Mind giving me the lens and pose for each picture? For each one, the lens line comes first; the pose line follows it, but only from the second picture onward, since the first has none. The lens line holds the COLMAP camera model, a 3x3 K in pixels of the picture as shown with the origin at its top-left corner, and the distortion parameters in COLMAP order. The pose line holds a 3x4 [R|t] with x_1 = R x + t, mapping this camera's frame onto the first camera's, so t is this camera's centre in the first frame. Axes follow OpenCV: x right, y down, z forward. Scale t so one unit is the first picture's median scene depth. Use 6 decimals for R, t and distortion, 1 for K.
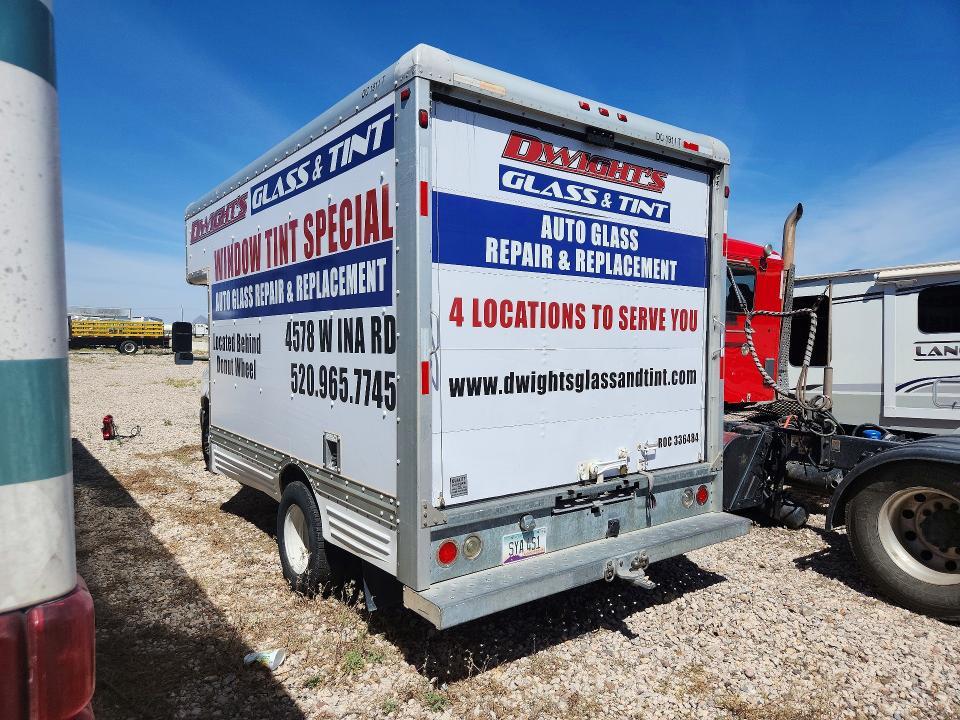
lens RADIAL K [[645.9, 0, 487.5], [0, 645.9, 365.0], [0, 0, 1]] dist [0.058828, -0.053607]
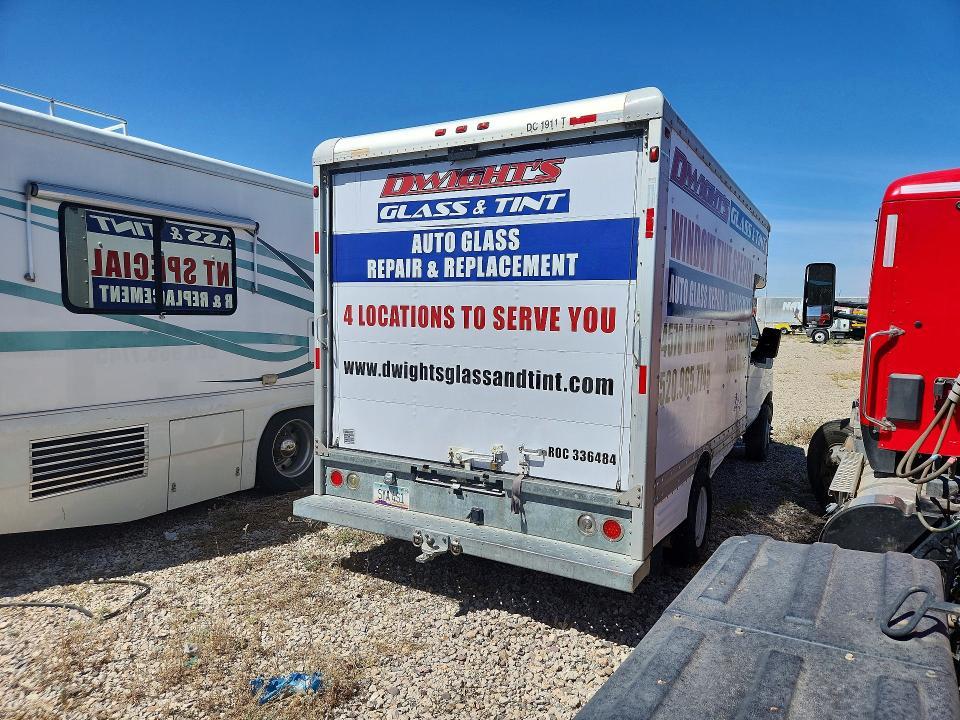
lens RADIAL K [[645.9, 0, 487.5], [0, 645.9, 365.0], [0, 0, 1]] dist [0.058828, -0.053607]
pose [[0.396514, 0.067212, -0.915565, 1.202106], [-0.052745, 0.997337, 0.050372, -0.051771], [0.916512, 0.028318, 0.399003, 0.610305]]
